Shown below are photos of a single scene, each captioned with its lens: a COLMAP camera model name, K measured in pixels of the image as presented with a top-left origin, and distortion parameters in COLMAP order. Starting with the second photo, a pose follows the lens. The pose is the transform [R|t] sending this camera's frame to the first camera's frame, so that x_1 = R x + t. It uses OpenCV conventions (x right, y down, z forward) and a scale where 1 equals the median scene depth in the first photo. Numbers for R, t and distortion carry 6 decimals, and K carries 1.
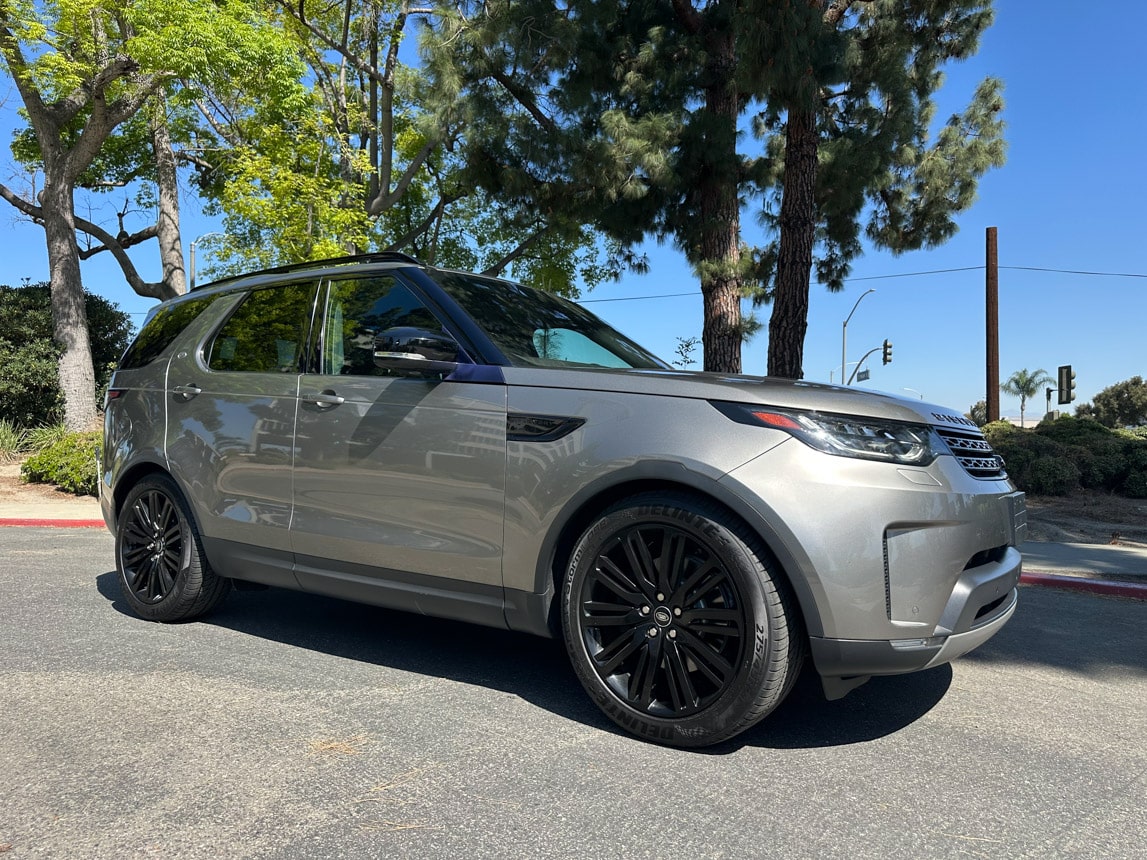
lens RADIAL K [[816.5, 0, 575.4], [0, 816.5, 433.1], [0, 0, 1]] dist [0.045776, -0.054095]
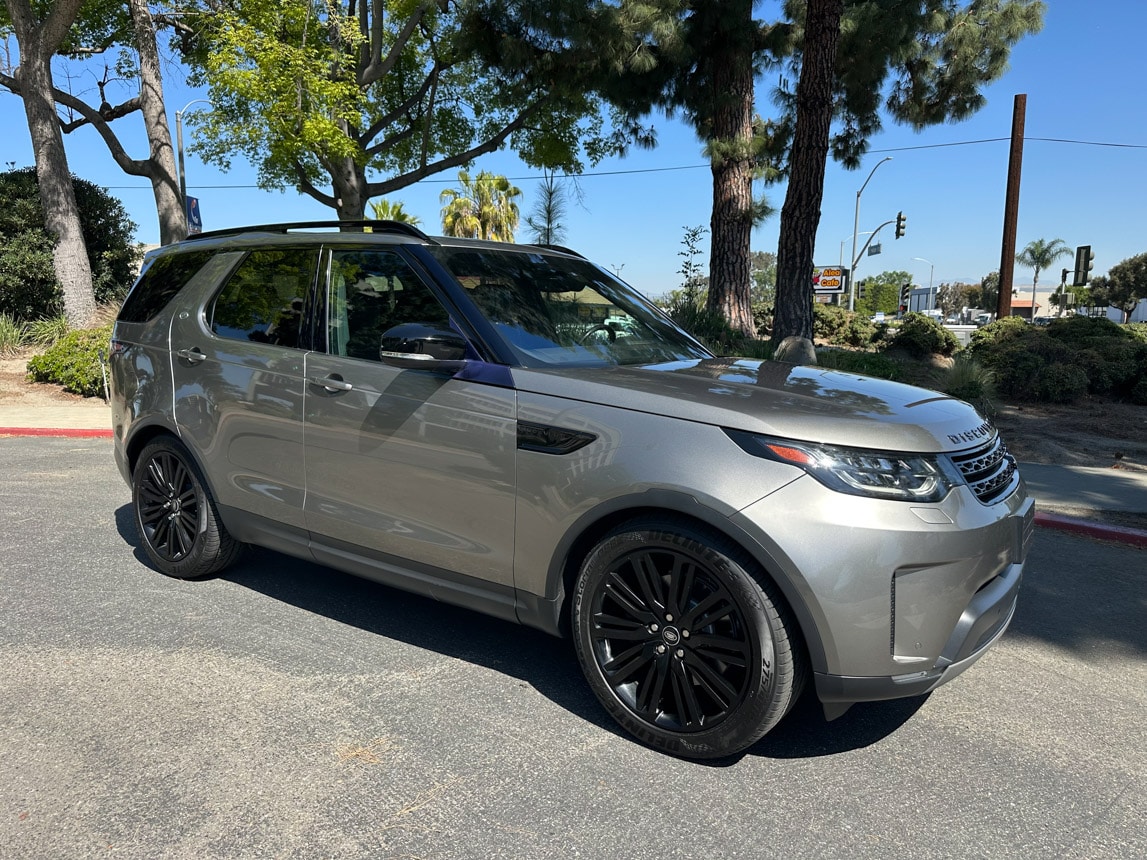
lens RADIAL K [[823.3, 0, 565.7], [0, 823.3, 431.3], [0, 0, 1]] dist [0.007728, -0.005855]
pose [[0.999915, 0.004065, -0.012374, -0.007510], [-0.002052, 0.987341, 0.158597, -0.100520], [0.012863, -0.158559, 0.987266, 0.009110]]
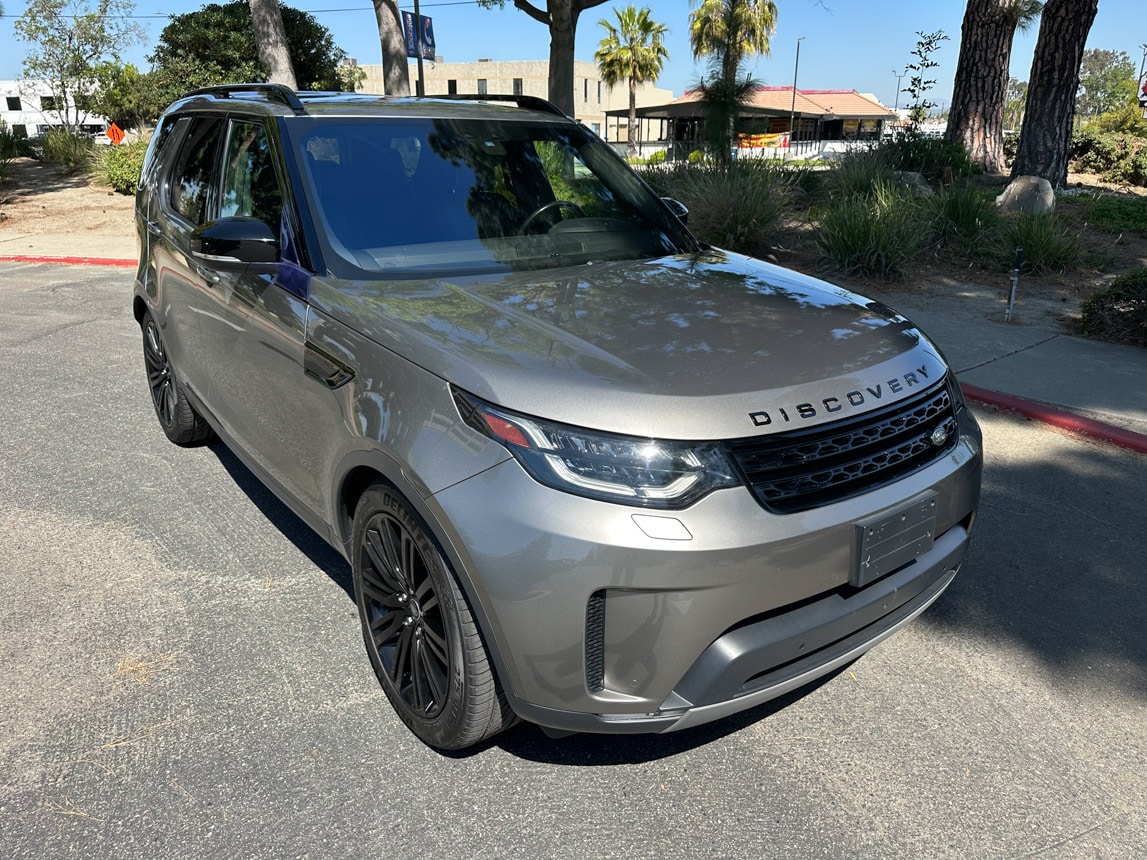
lens RADIAL K [[820.4, 0, 569.4], [0, 820.4, 426.7], [0, 0, 1]] dist [0.071190, -0.093965]
pose [[0.948716, 0.101685, -0.299330, 0.272342], [0.010866, 0.935809, 0.352340, -0.148510], [0.315943, -0.337523, 0.886712, 0.161377]]
